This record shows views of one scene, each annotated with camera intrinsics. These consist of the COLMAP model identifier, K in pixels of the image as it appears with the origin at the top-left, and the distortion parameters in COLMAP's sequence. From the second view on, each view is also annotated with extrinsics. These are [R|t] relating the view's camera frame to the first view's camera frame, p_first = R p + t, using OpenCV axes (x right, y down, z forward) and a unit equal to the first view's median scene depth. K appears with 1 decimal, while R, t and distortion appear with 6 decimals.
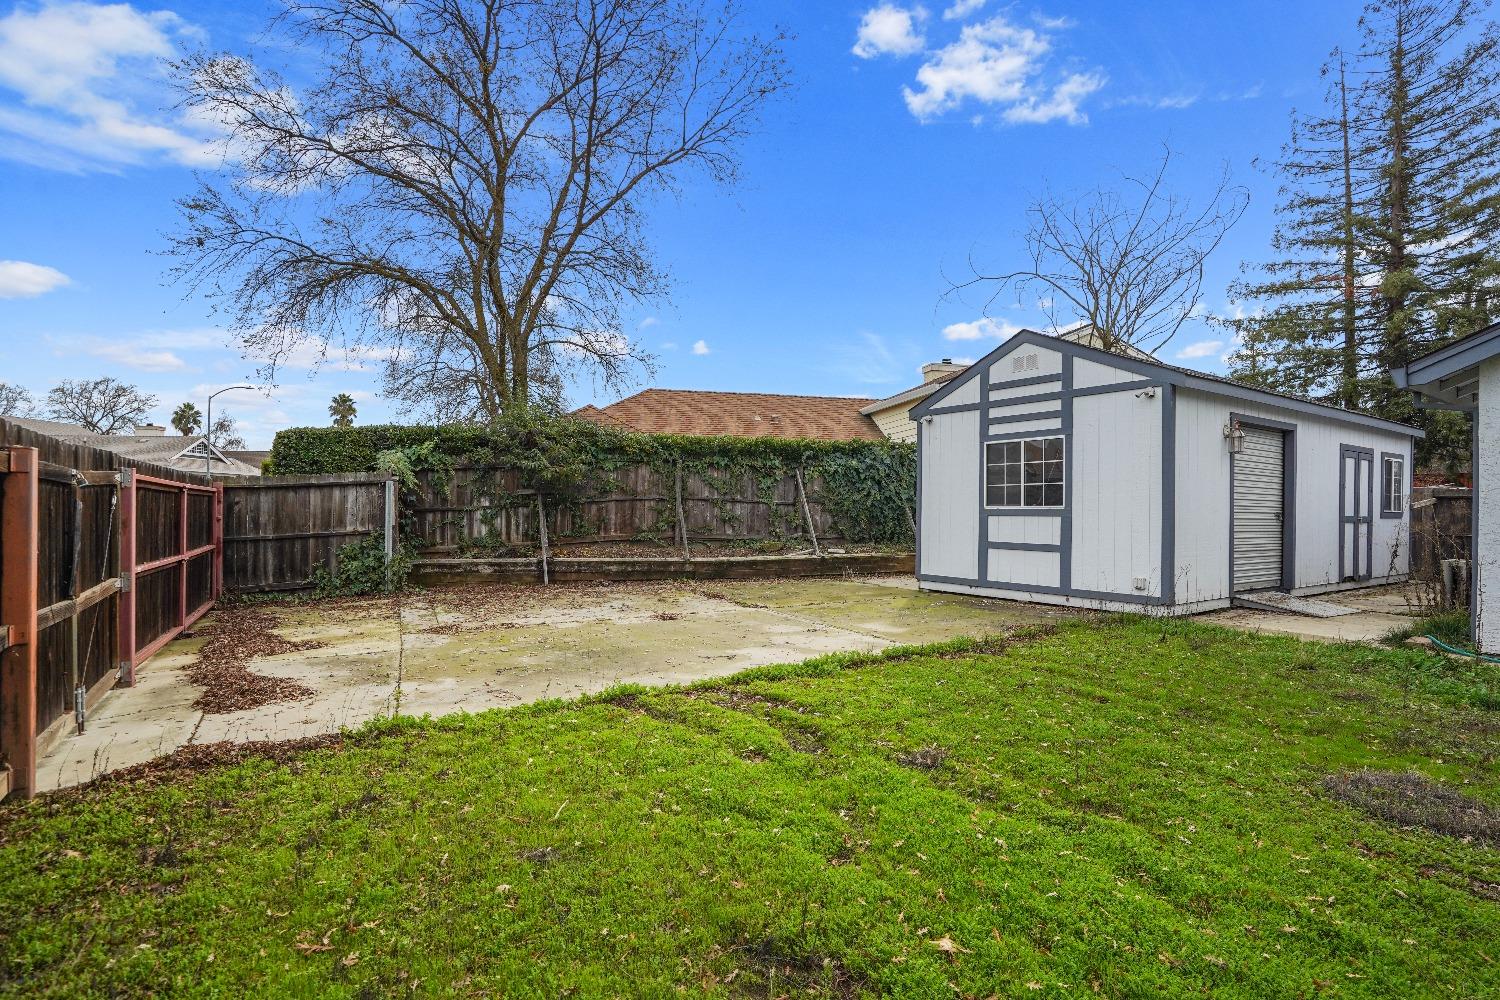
lens RADIAL K [[757.8, 0, 754.6], [0, 757.8, 511.0], [0, 0, 1]] dist [-0.031948, 0.006773]
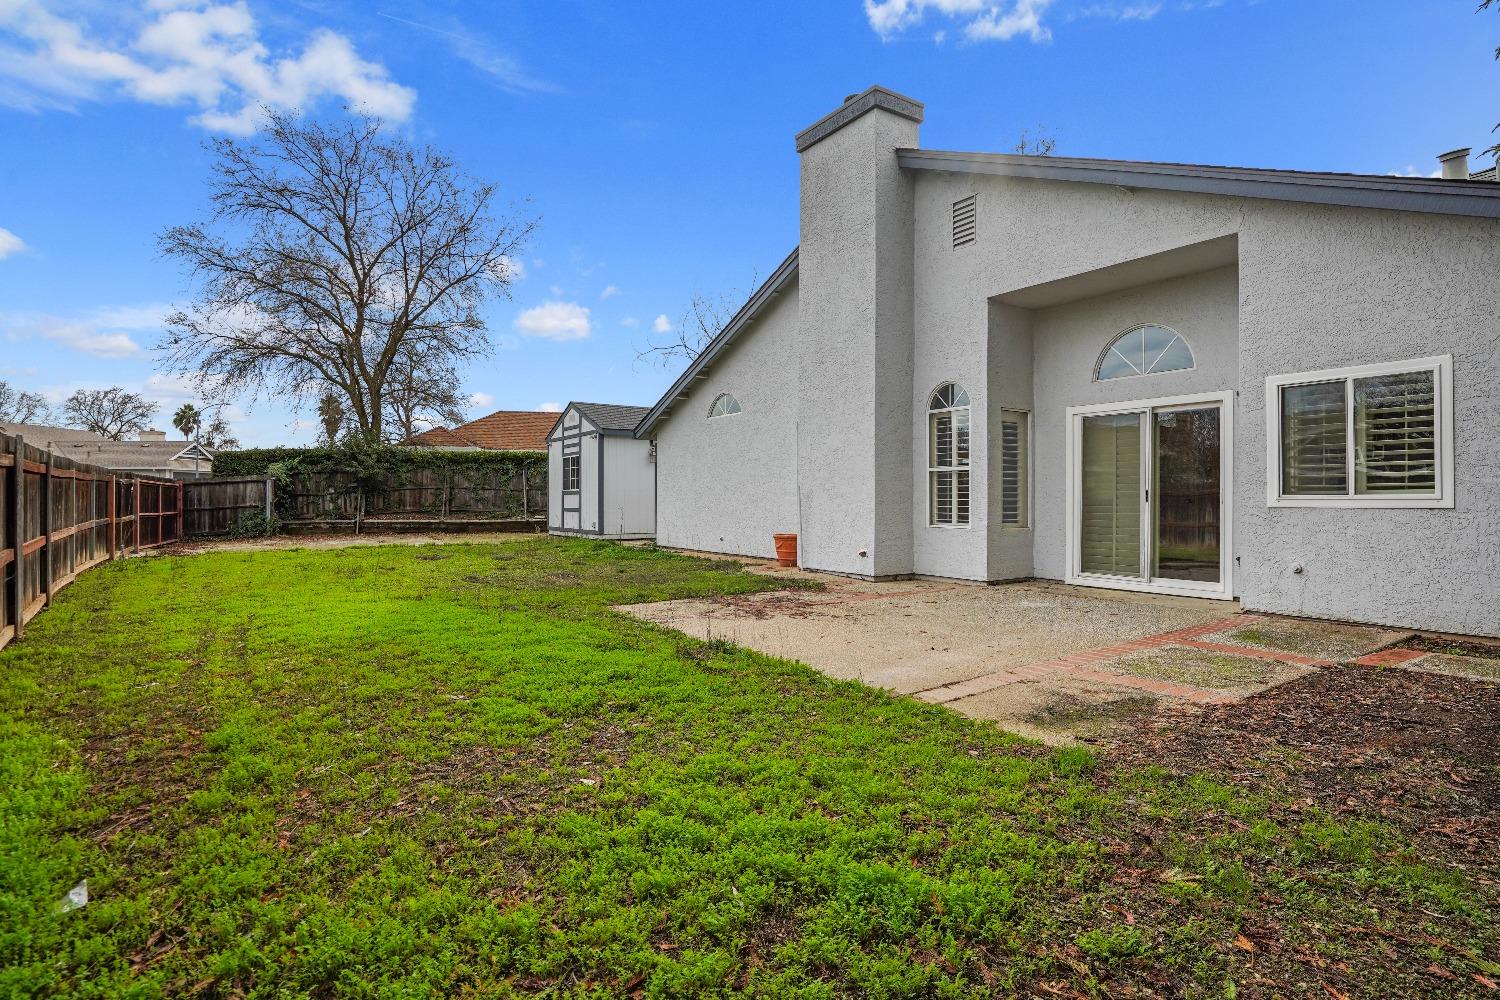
lens RADIAL K [[757.8, 0, 741.8], [0, 757.8, 498.0], [0, 0, 1]] dist [-0.031948, 0.006773]
pose [[0.999857, -0.008056, -0.014869, 0.645334], [0.007982, 0.999956, -0.005028, 0.022695], [0.014908, 0.004909, 0.999877, -0.773406]]
